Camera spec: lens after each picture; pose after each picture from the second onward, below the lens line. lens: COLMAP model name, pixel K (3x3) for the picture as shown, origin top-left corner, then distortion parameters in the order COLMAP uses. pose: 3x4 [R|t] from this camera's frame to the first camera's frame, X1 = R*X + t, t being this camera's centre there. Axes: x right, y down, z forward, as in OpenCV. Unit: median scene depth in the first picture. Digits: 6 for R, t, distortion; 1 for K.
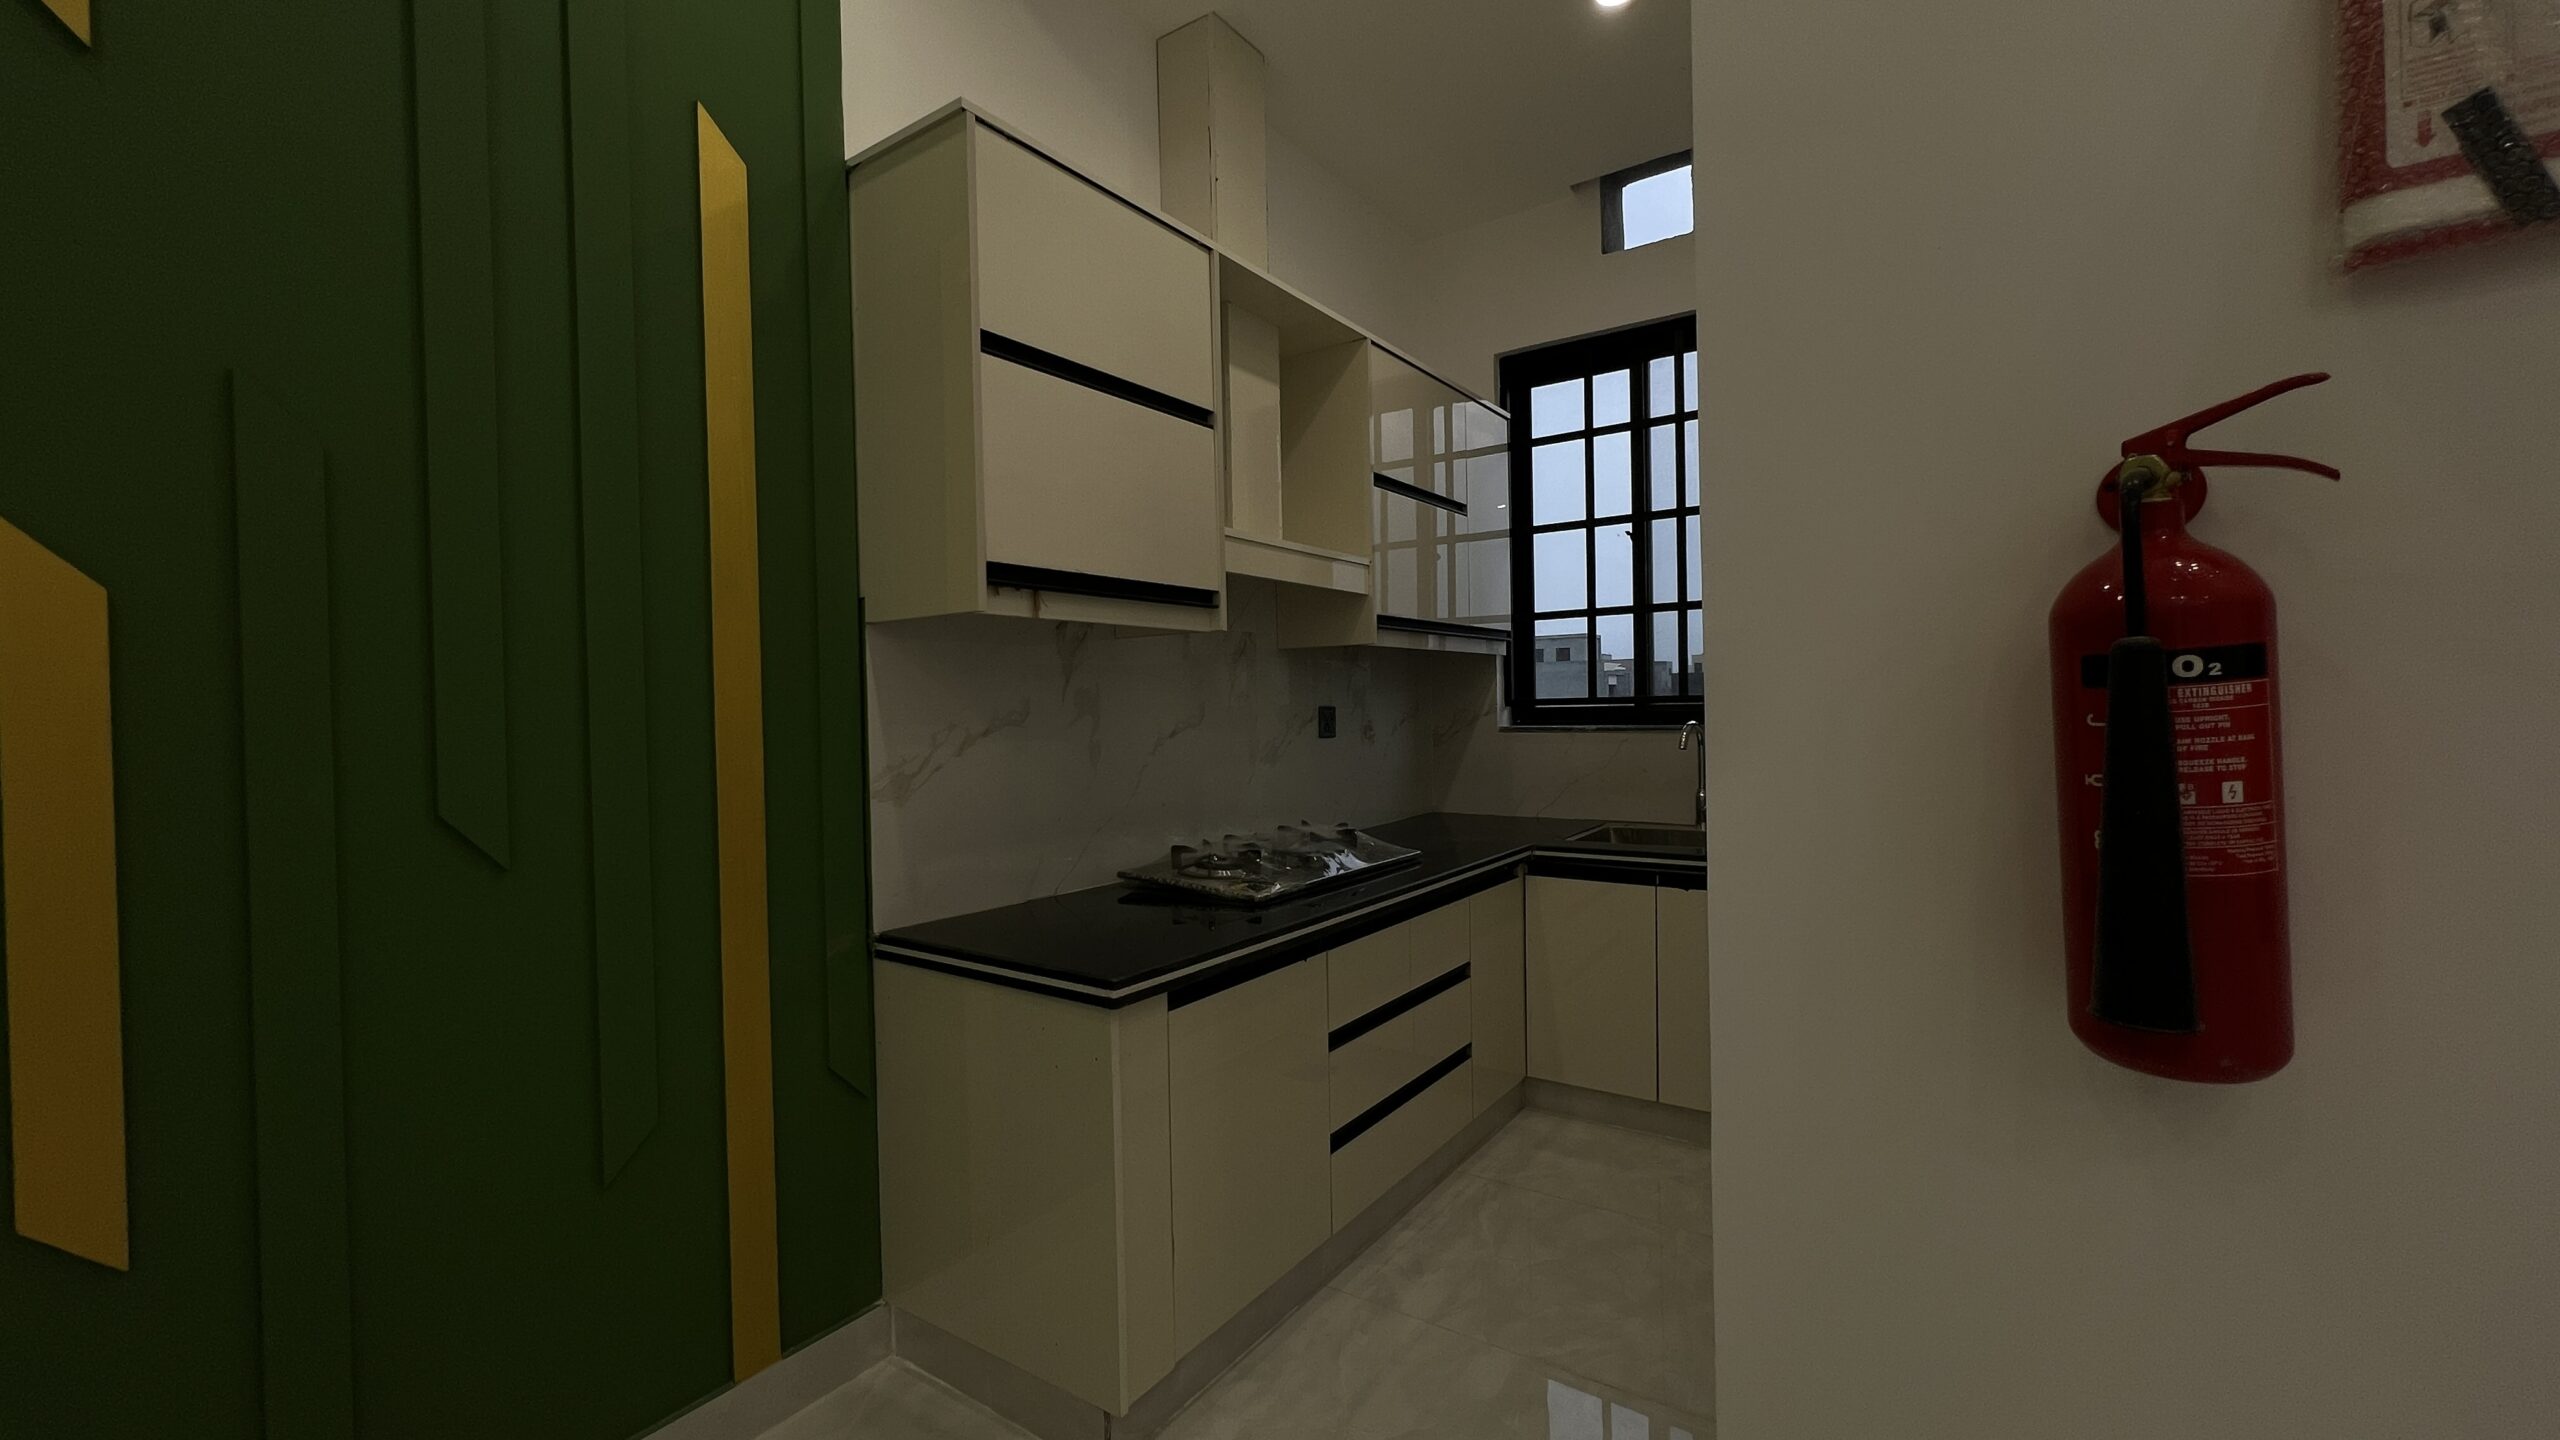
lens RADIAL K [[1041.3, 0, 1279.2], [0, 1041.3, 717.1], [0, 0, 1]] dist [0.000614, -0.000142]
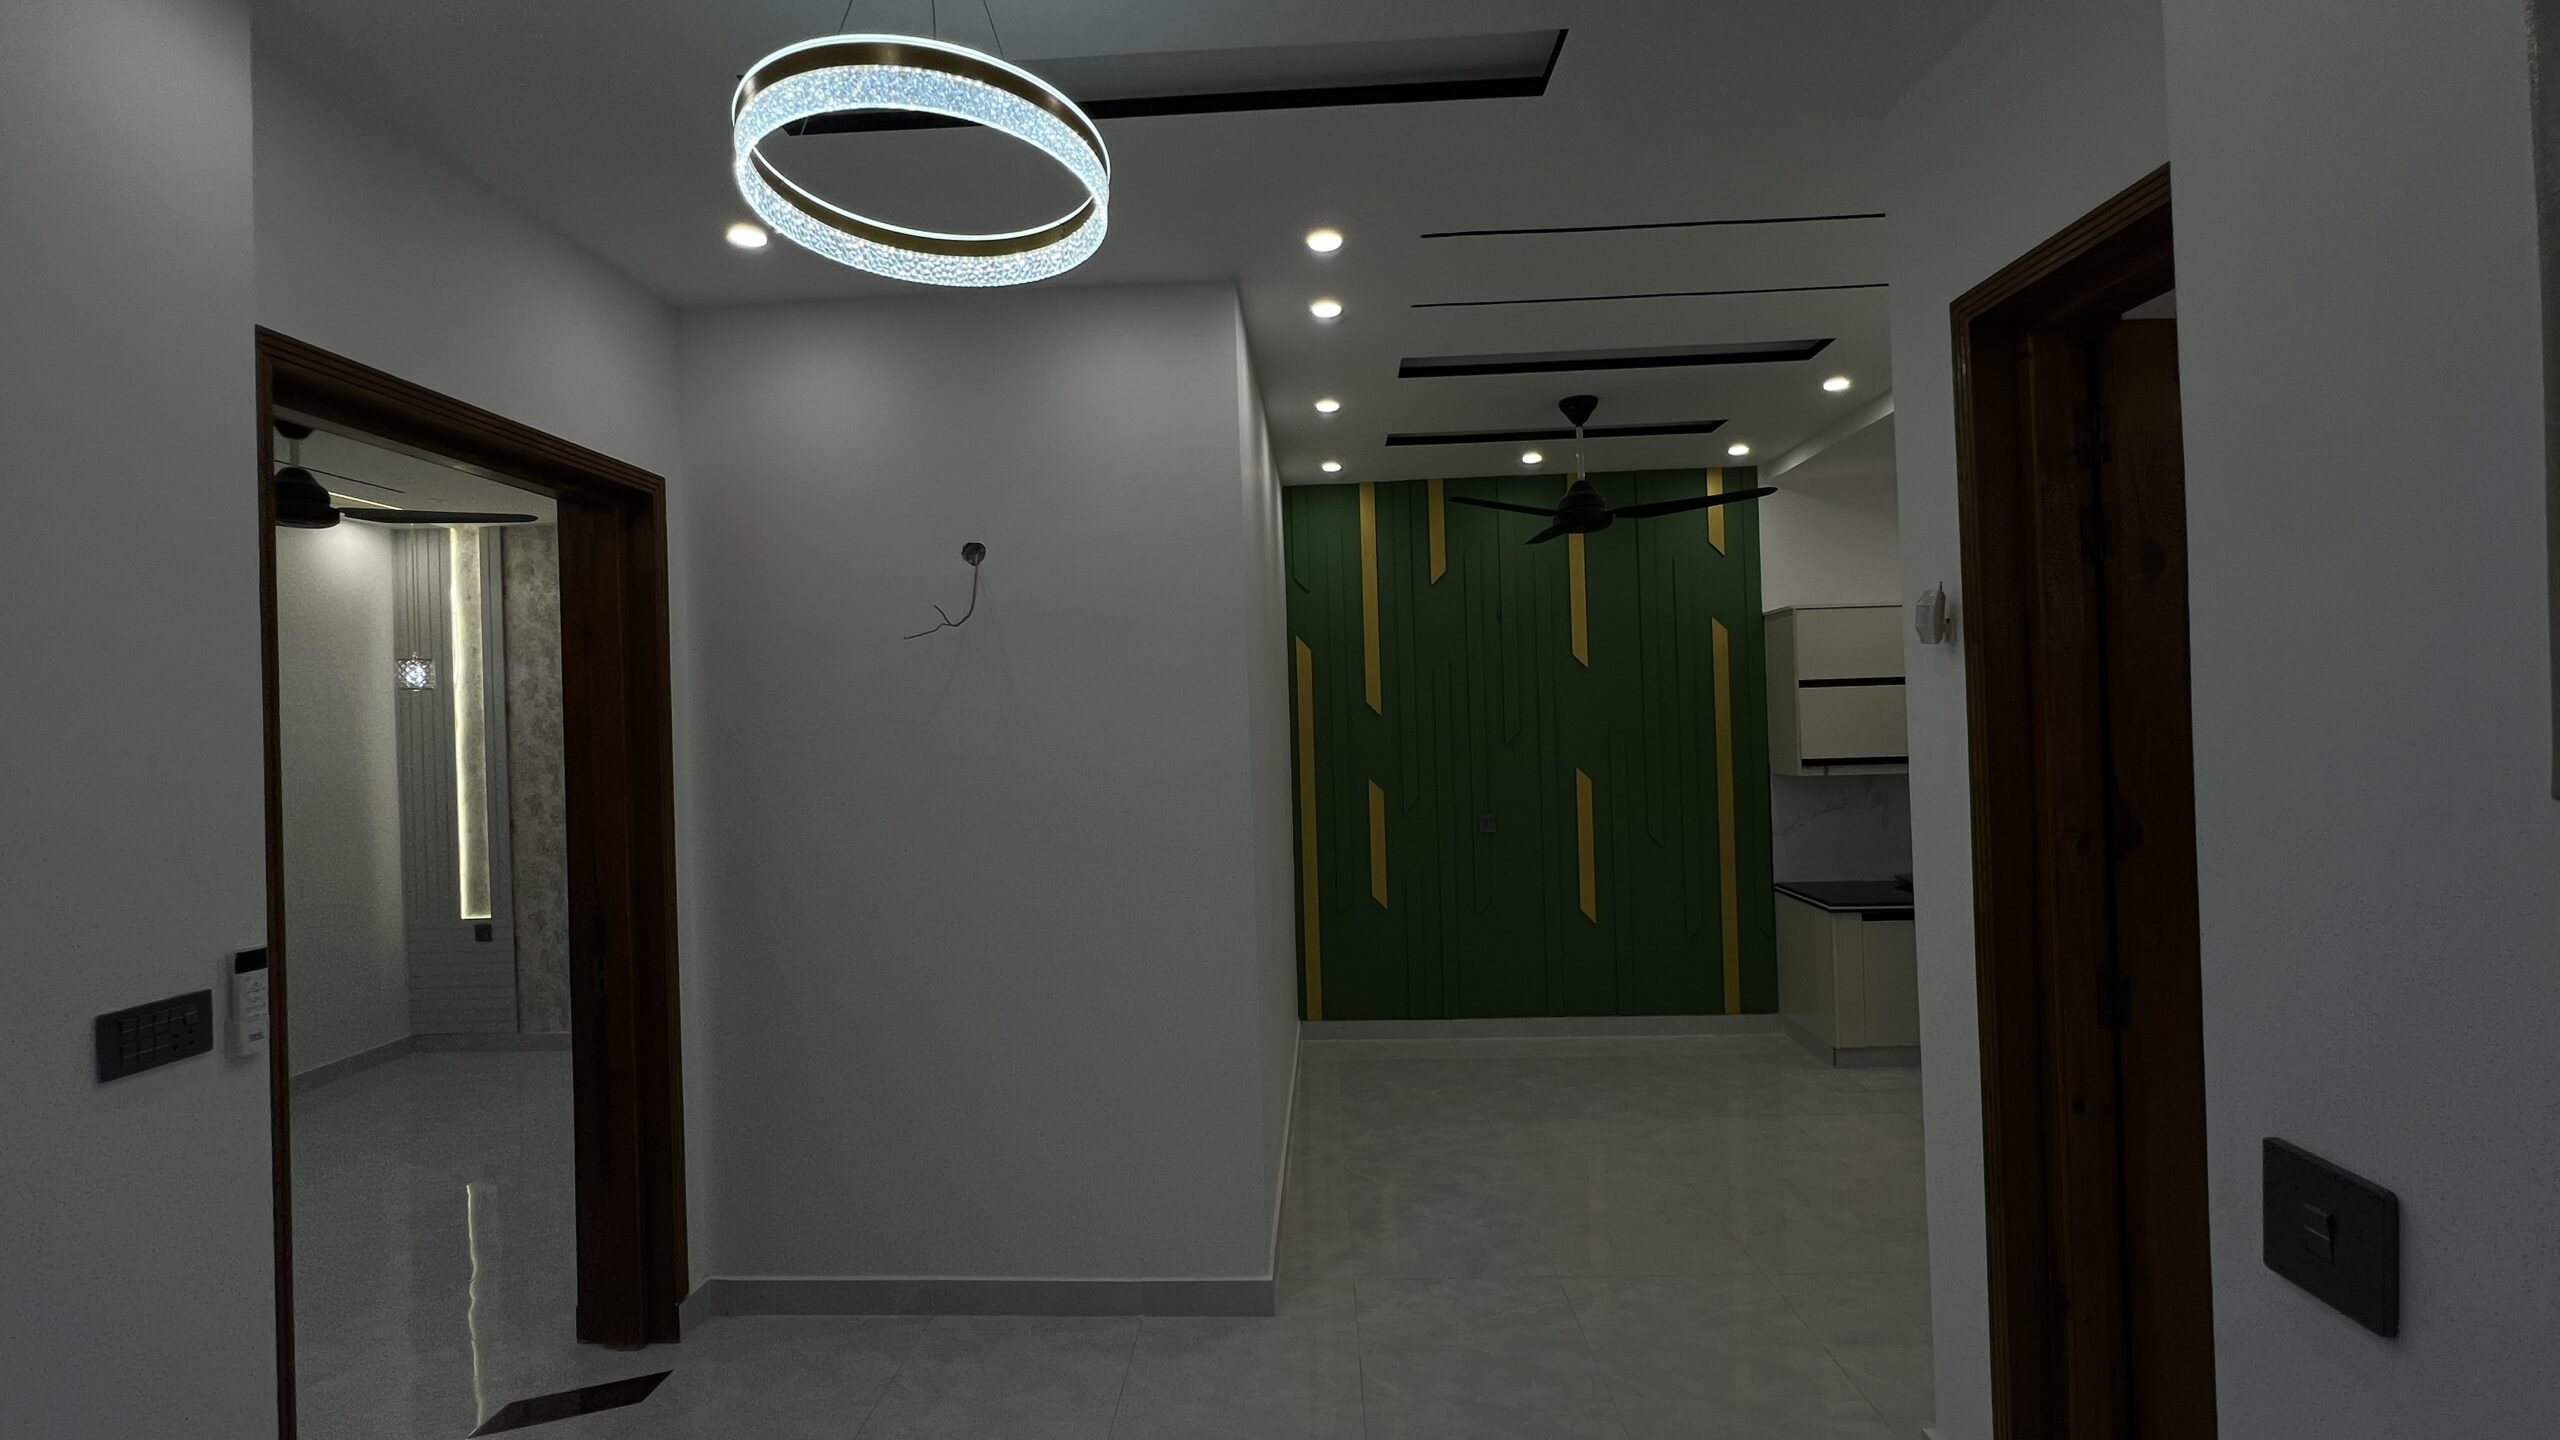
lens RADIAL K [[1041.3, 0, 1279.2], [0, 1041.3, 717.1], [0, 0, 1]] dist [0.000614, -0.000142]
pose [[0.540480, 0.001055, -0.841356, 1.297488], [0.007594, 0.999952, 0.006132, -0.276896], [0.841323, -0.009704, 0.540446, -1.700522]]
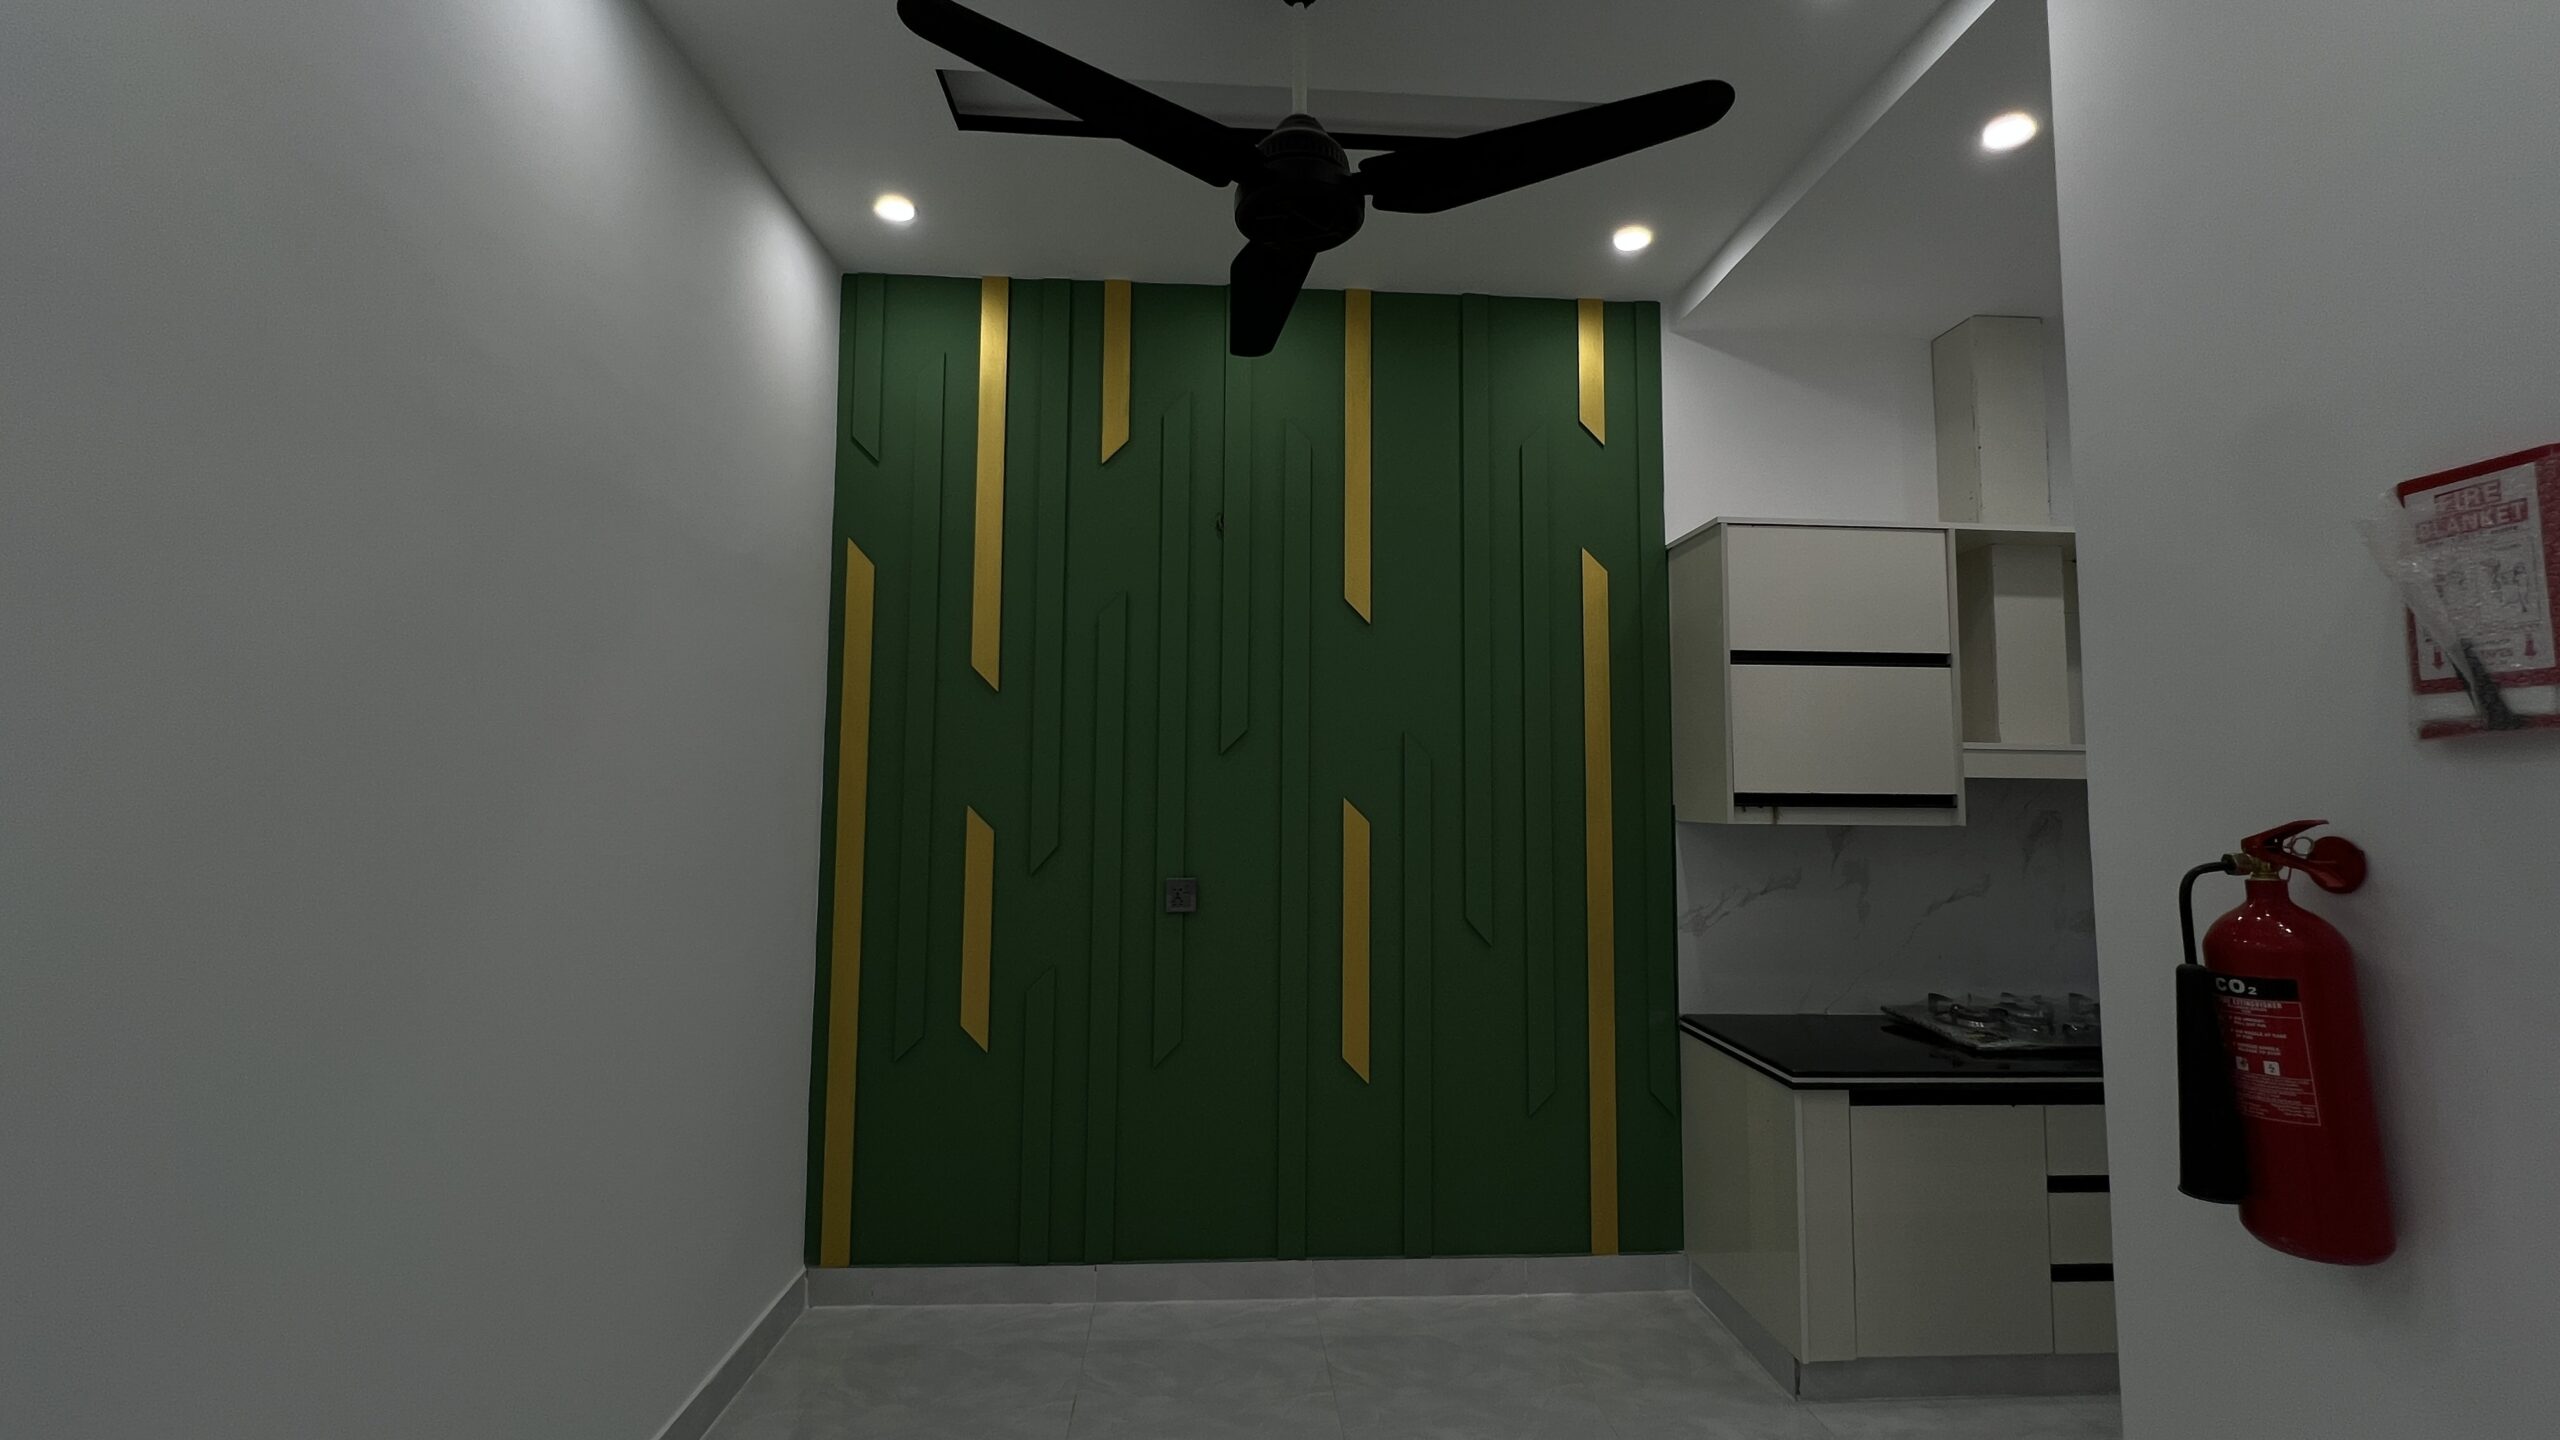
lens RADIAL K [[1041.3, 0, 1279.2], [0, 1041.3, 717.1], [0, 0, 1]] dist [0.000614, -0.000142]
pose [[0.625302, -0.028429, -0.779865, 0.503863], [-0.031344, 0.997615, -0.061499, -0.135425], [0.779753, 0.062900, 0.622919, -0.525246]]
